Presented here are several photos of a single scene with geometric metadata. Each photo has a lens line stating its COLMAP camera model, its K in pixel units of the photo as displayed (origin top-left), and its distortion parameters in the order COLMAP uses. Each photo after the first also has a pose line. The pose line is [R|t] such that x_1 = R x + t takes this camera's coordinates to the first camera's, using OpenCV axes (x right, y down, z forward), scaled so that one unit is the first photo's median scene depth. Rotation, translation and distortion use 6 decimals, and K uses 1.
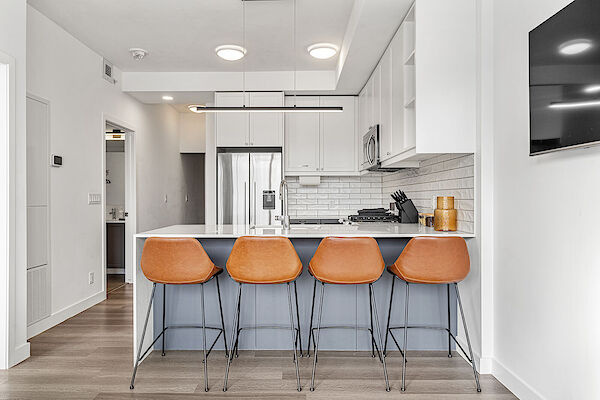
lens RADIAL K [[396.9, 0, 298.7], [0, 396.9, 197.3], [0, 0, 1]] dist [0.000024, 0.009099]
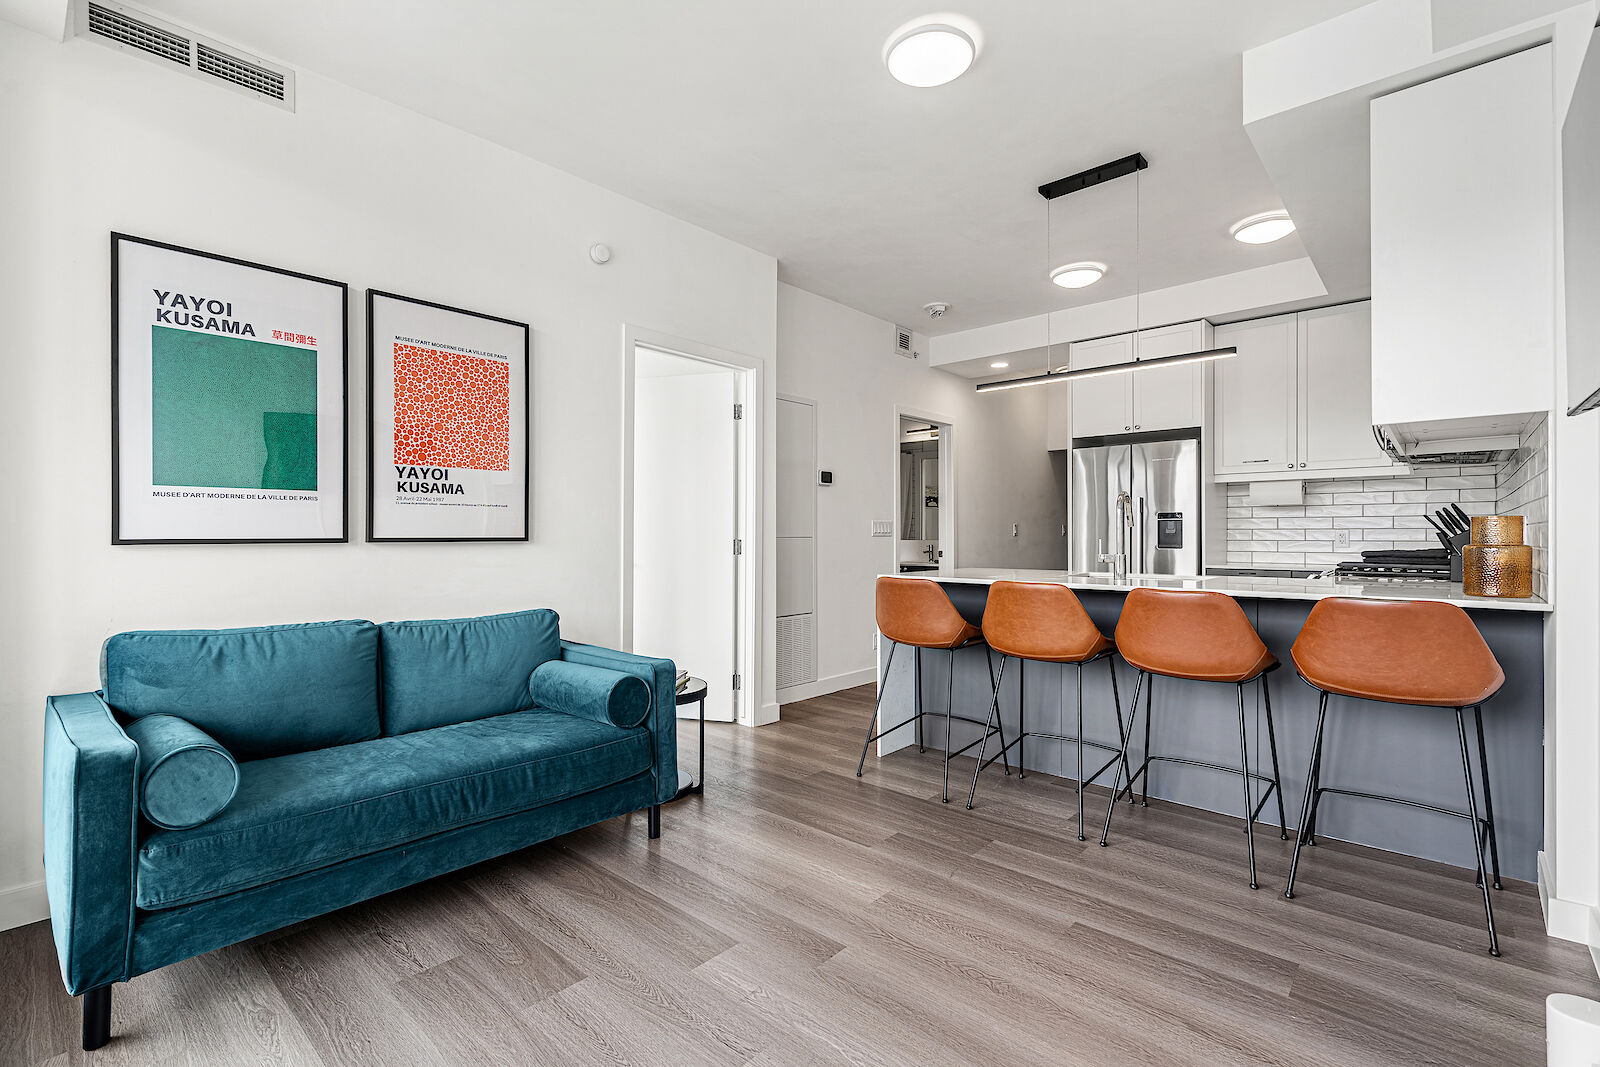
lens RADIAL K [[723.6, 0, 799.4], [0, 723.6, 533.3], [0, 0, 1]] dist [0.000810, 0.000539]
pose [[0.753746, -0.000033, -0.657166, 0.217208], [0.001068, 0.999999, 0.001174, 0.009958], [0.657165, -0.001587, 0.753745, -0.059848]]
